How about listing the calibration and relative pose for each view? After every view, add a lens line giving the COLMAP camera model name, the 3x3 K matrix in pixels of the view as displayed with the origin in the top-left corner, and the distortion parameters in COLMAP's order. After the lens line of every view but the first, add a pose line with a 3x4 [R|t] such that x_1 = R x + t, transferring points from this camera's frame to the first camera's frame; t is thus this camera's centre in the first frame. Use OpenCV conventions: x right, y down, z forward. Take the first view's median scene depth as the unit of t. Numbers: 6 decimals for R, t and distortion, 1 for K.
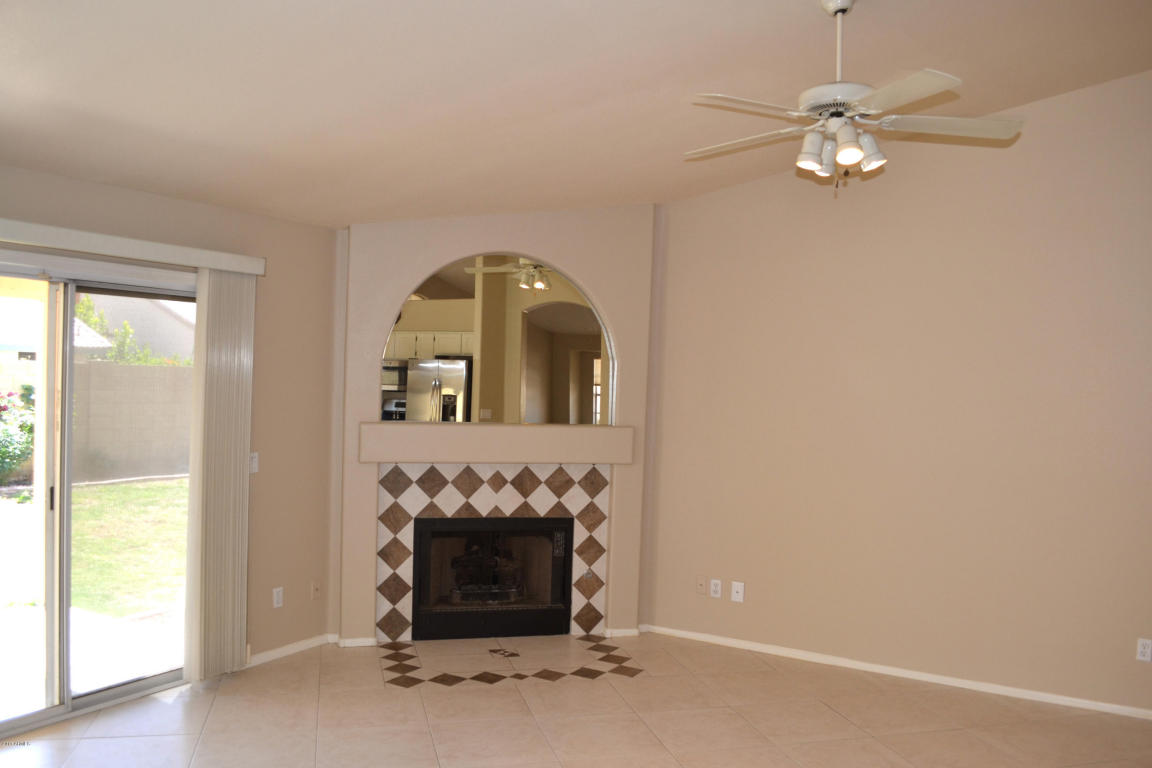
lens RADIAL K [[922.4, 0, 572.8], [0, 922.4, 391.2], [0, 0, 1]] dist [-0.073332, 0.001408]
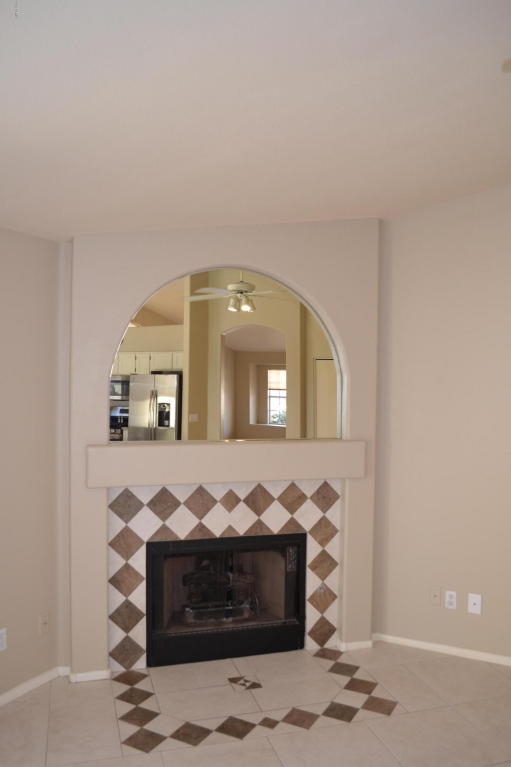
lens RADIAL K [[614.1, 0, 256.9], [0, 614.1, 384.9], [0, 0, 1]] dist [-0.073332, 0.001408]
pose [[0.999198, -0.020910, 0.034154, -0.073128], [0.021291, 0.999715, -0.010832, -0.016724], [-0.033918, 0.011550, 0.999358, 0.347811]]
